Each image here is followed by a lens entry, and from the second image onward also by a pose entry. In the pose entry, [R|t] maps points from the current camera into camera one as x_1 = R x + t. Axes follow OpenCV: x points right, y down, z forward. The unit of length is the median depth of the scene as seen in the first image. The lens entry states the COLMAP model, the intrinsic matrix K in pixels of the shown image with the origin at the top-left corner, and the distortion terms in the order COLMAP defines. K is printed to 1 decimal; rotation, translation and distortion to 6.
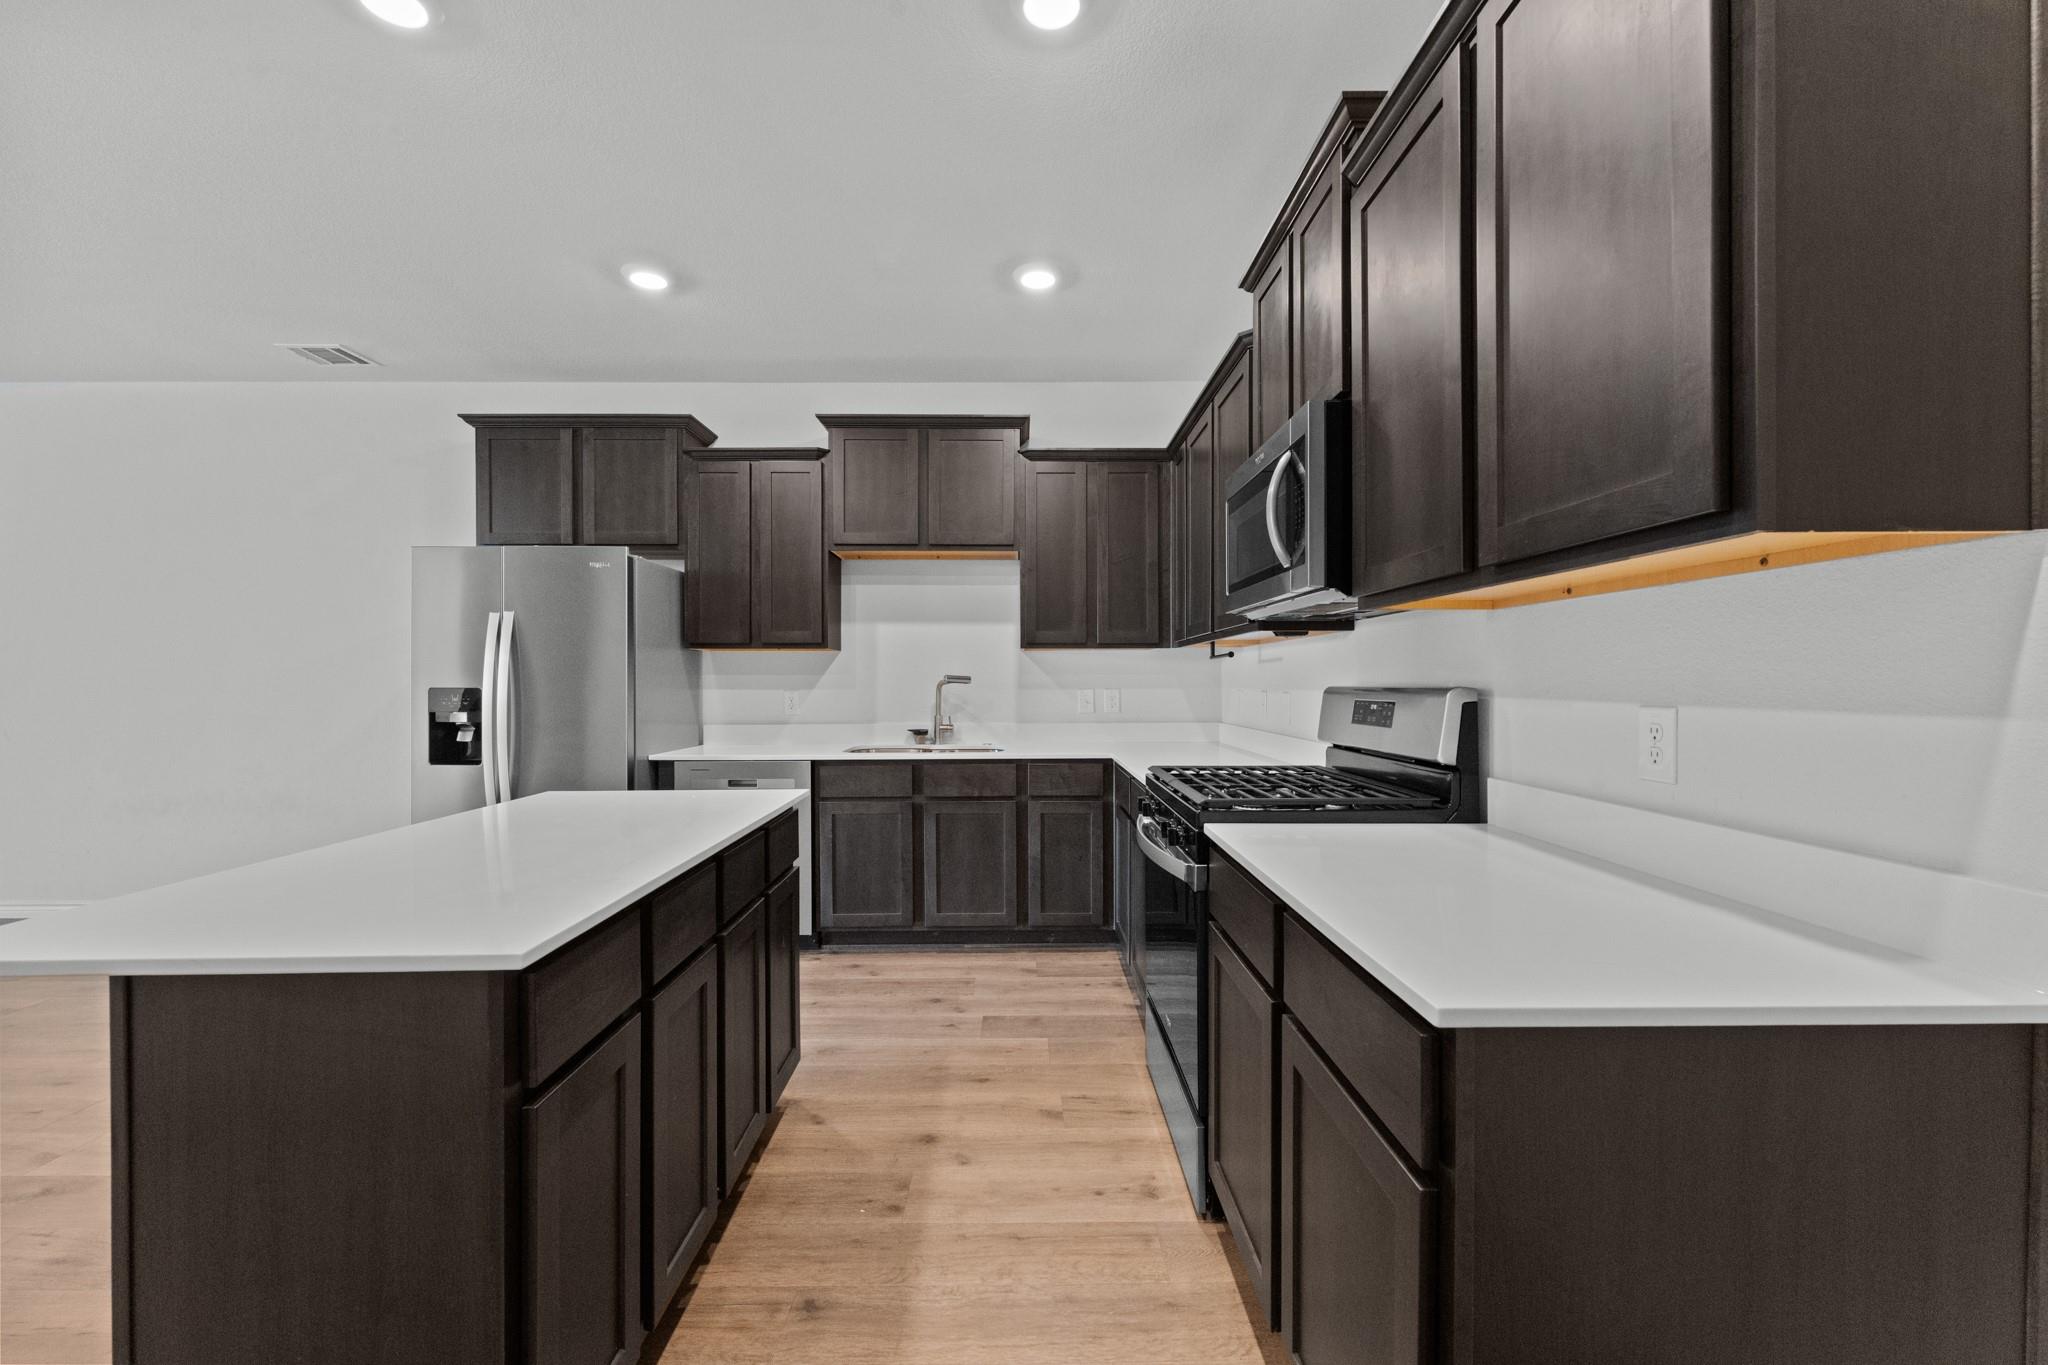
lens RADIAL K [[823.4, 0, 1022.1], [0, 823.4, 685.4], [0, 0, 1]] dist [-0.000146, 0.000026]
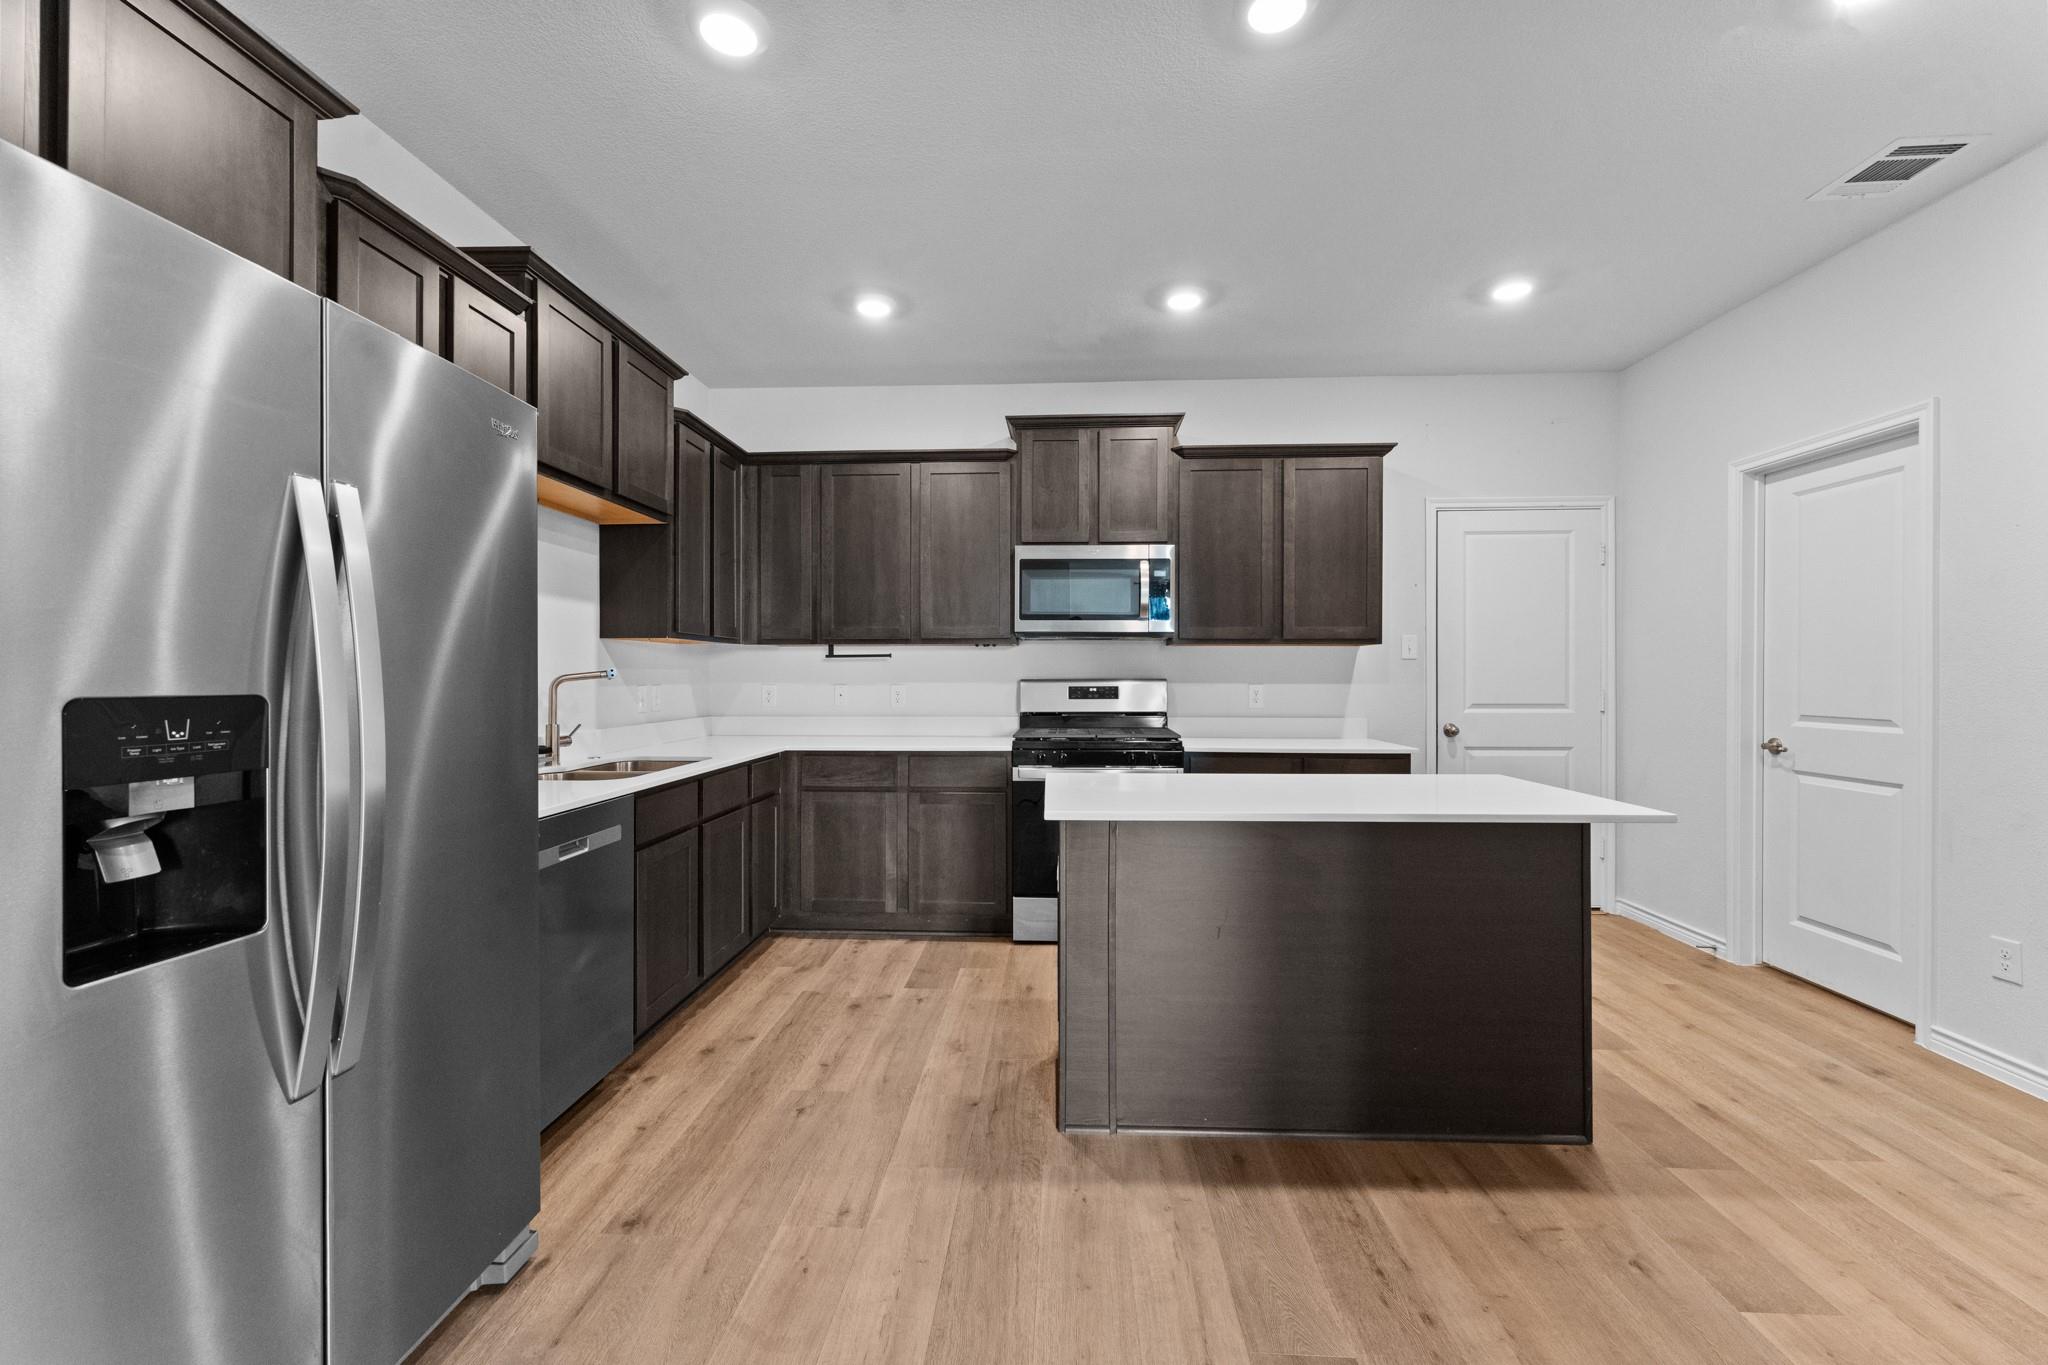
lens RADIAL K [[823.4, 0, 1023.6], [0, 823.4, 678.2], [0, 0, 1]] dist [-0.000146, 0.000026]
pose [[0.053556, -0.000442, 0.998565, -1.005523], [0.000977, 0.999999, 0.000390, -0.004962], [-0.998564, 0.000955, 0.053556, 0.706557]]
